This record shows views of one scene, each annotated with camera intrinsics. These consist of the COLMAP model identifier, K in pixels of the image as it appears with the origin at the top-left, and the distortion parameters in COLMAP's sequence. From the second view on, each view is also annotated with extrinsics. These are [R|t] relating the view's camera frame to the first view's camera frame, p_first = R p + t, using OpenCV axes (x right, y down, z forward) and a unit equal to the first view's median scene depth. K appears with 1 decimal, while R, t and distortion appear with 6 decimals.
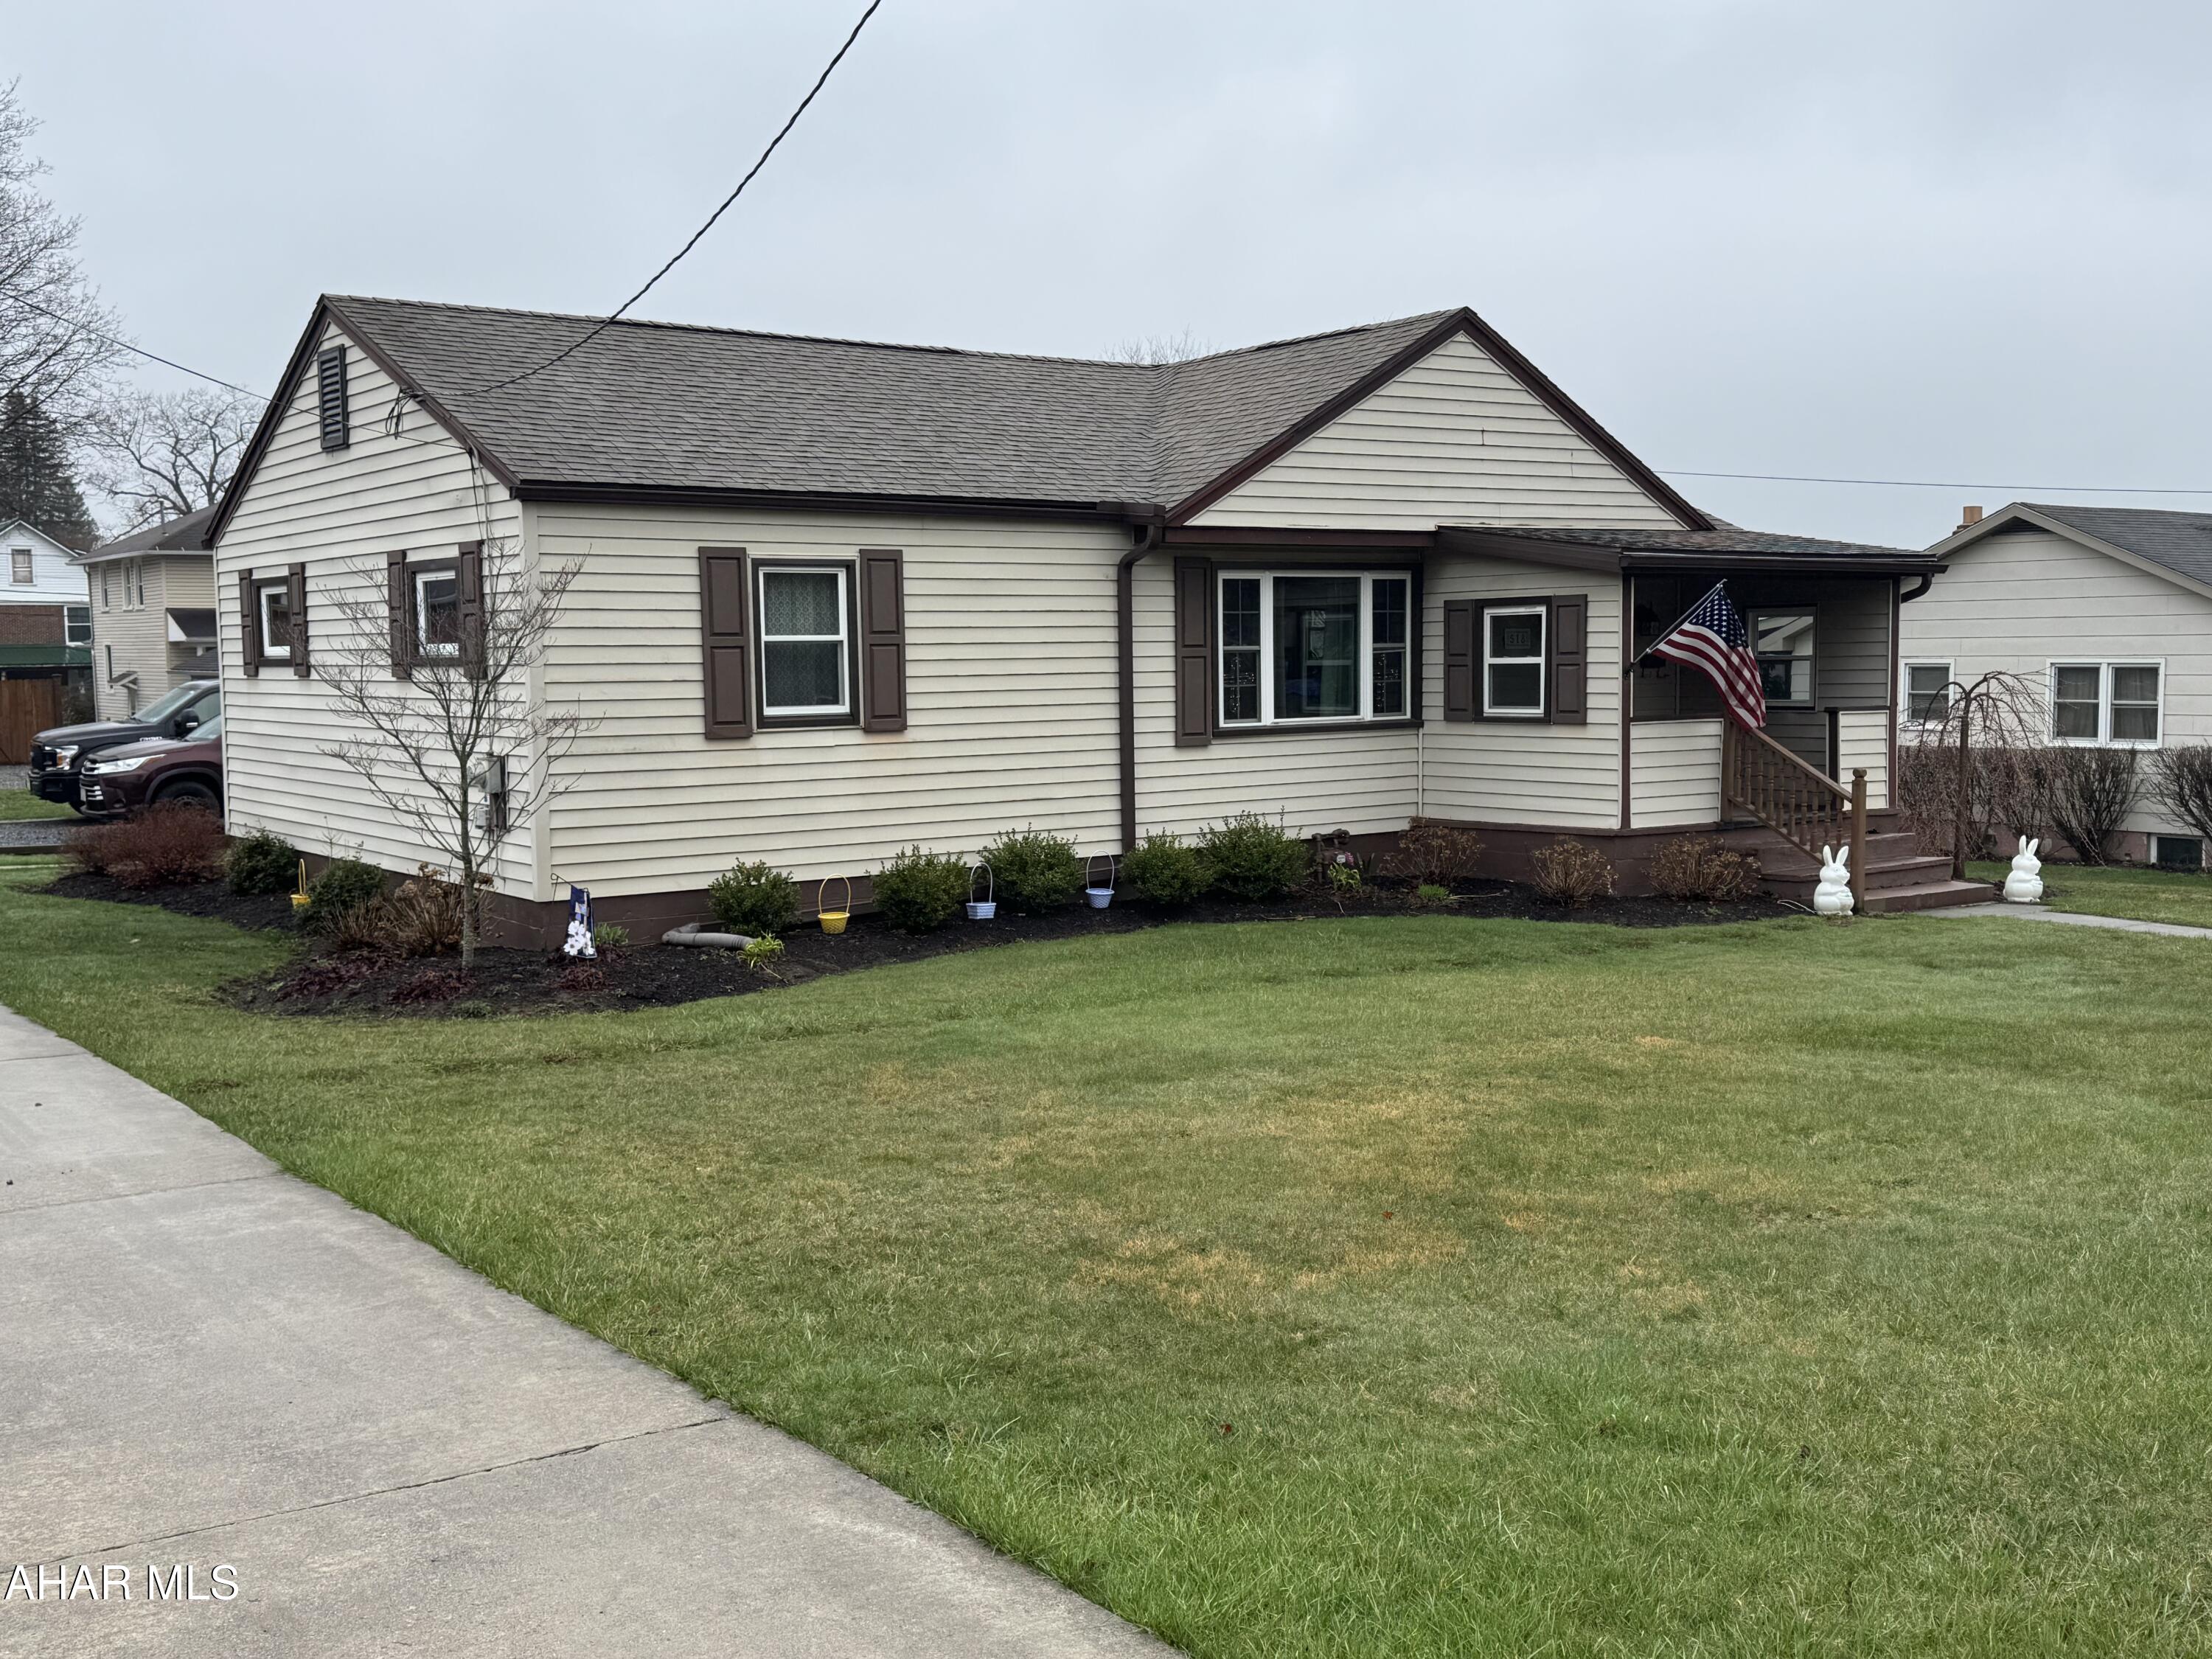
lens RADIAL K [[2240.9, 0, 1103.0], [0, 2240.9, 831.0], [0, 0, 1]] dist [0.014779, 0.000000]
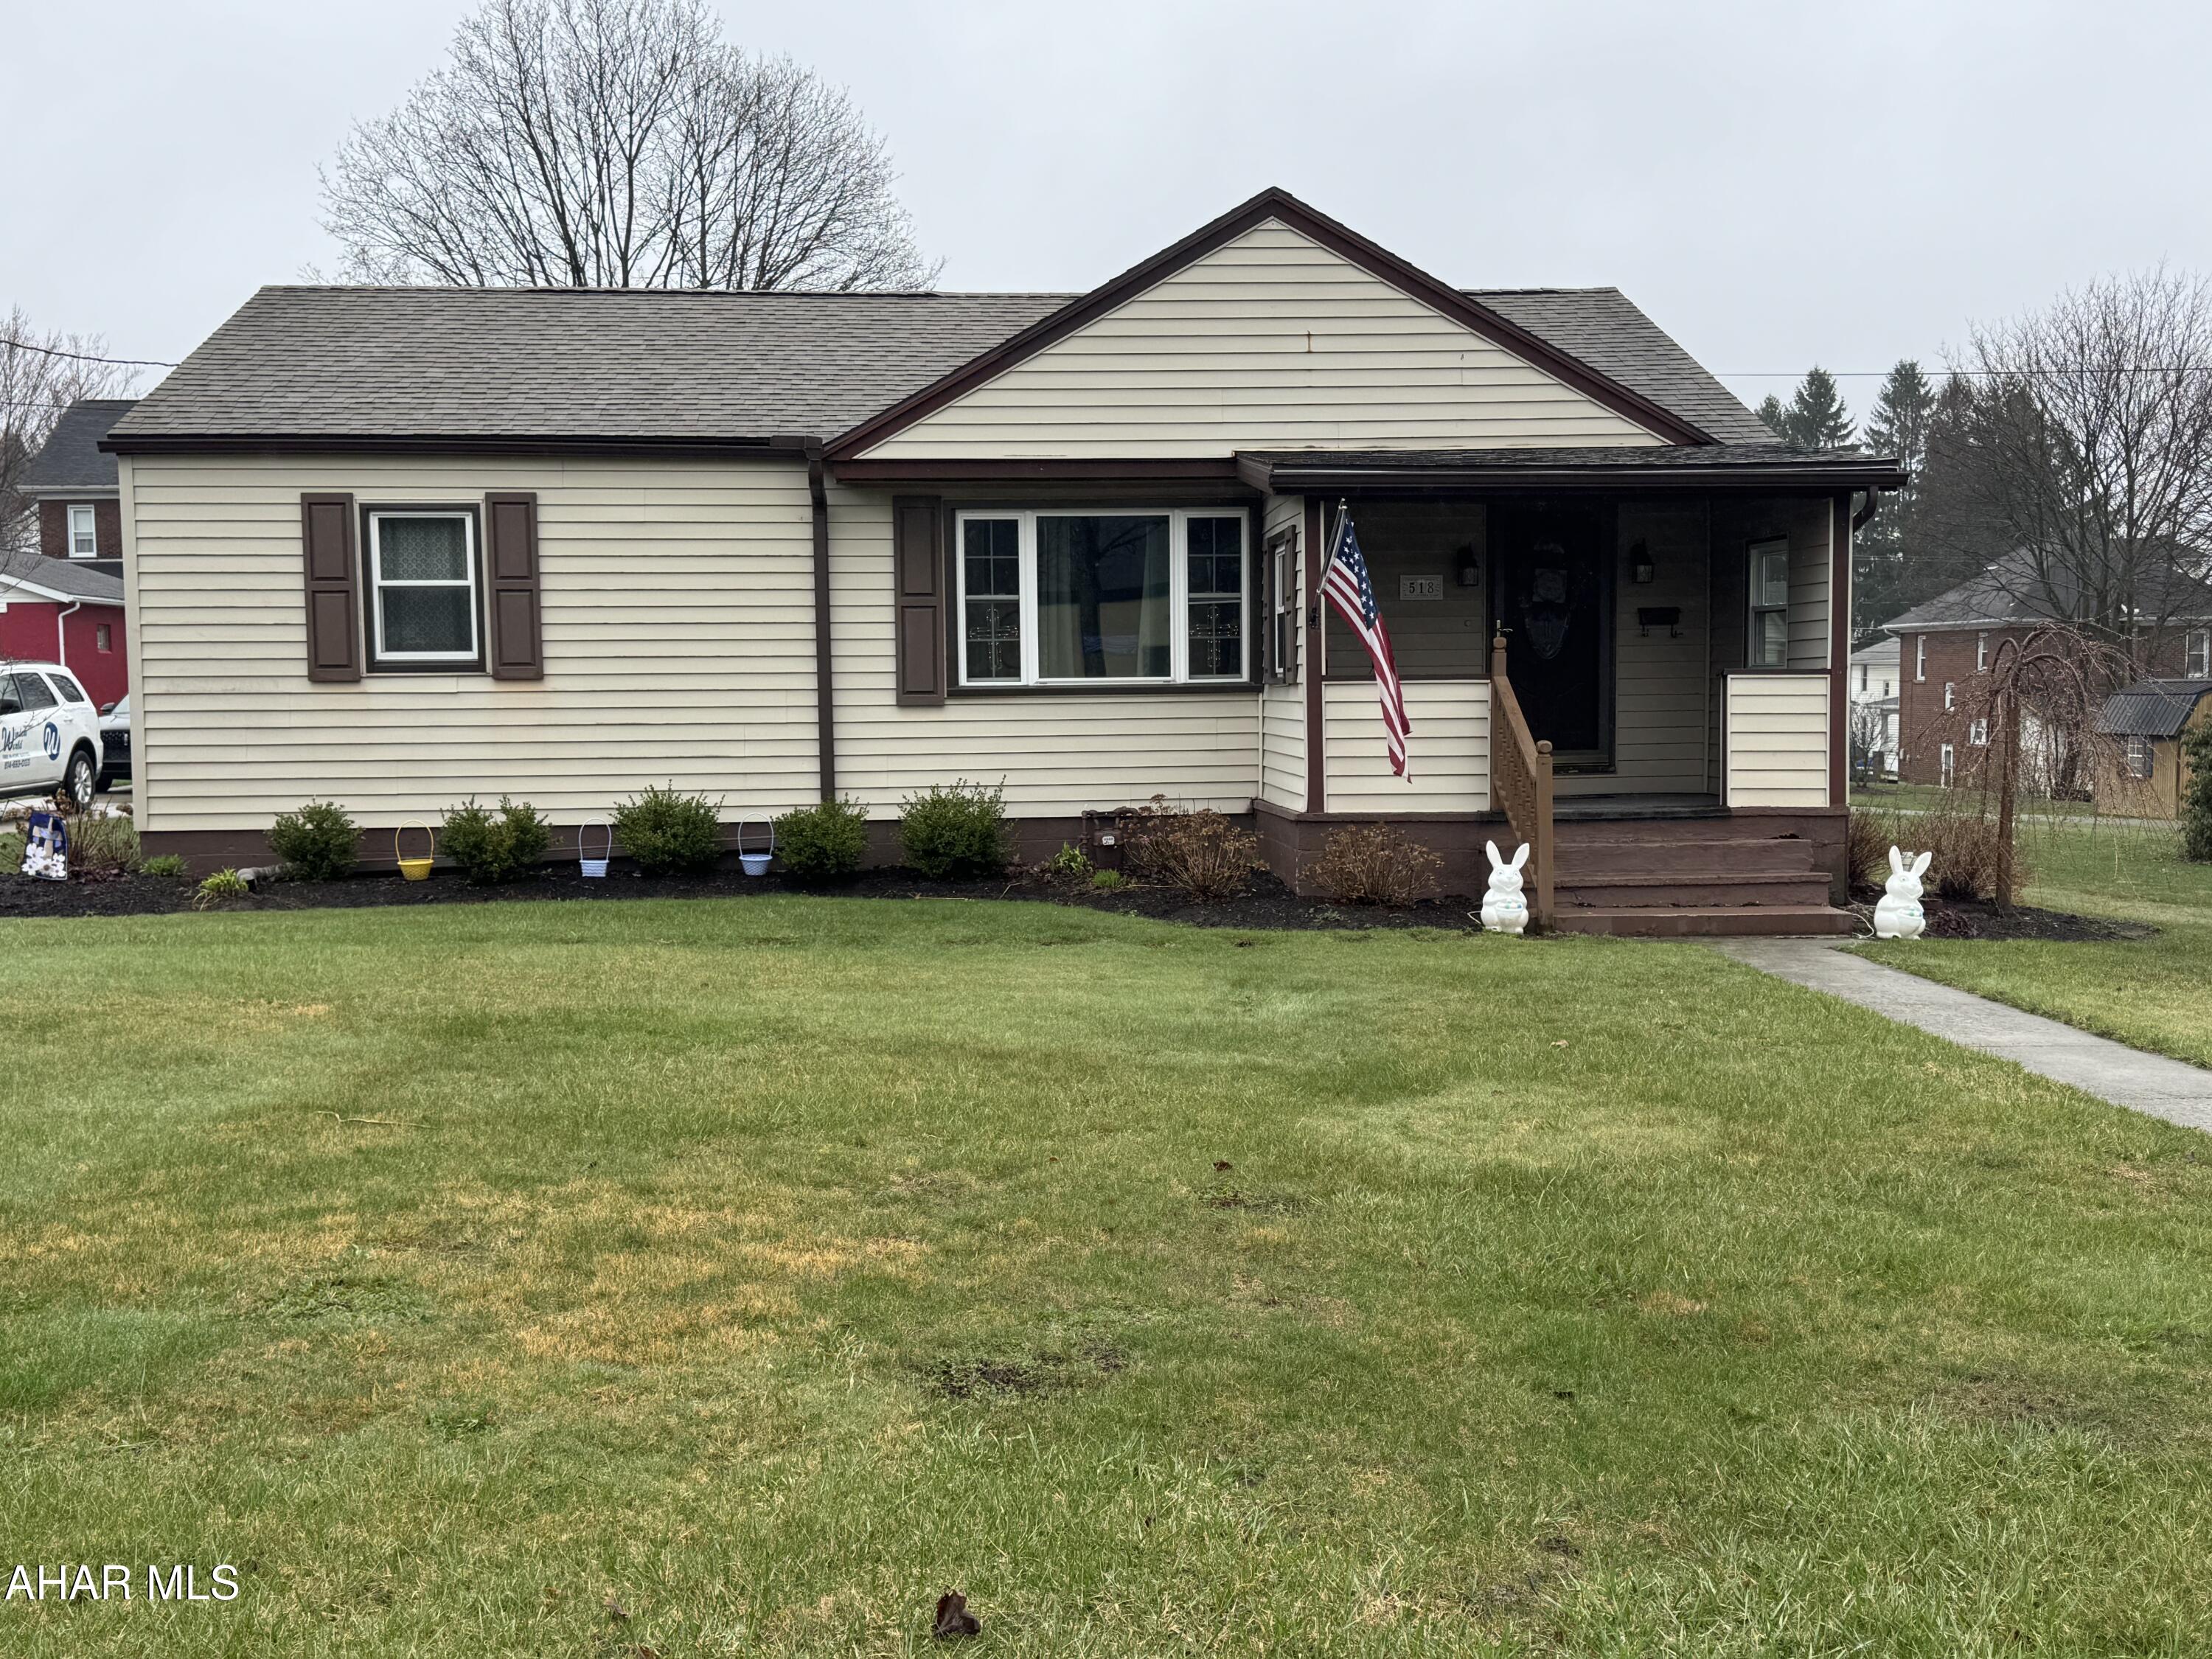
lens RADIAL K [[2362.0, 0, 1107.7], [0, 2362.0, 844.1], [0, 0, 1]] dist [0.067398, 0.000000]
pose [[0.857283, 0.042970, -0.513049, 0.651891], [-0.044585, 0.998964, 0.009169, 0.006240], [0.512911, 0.015014, 0.858310, 0.243414]]
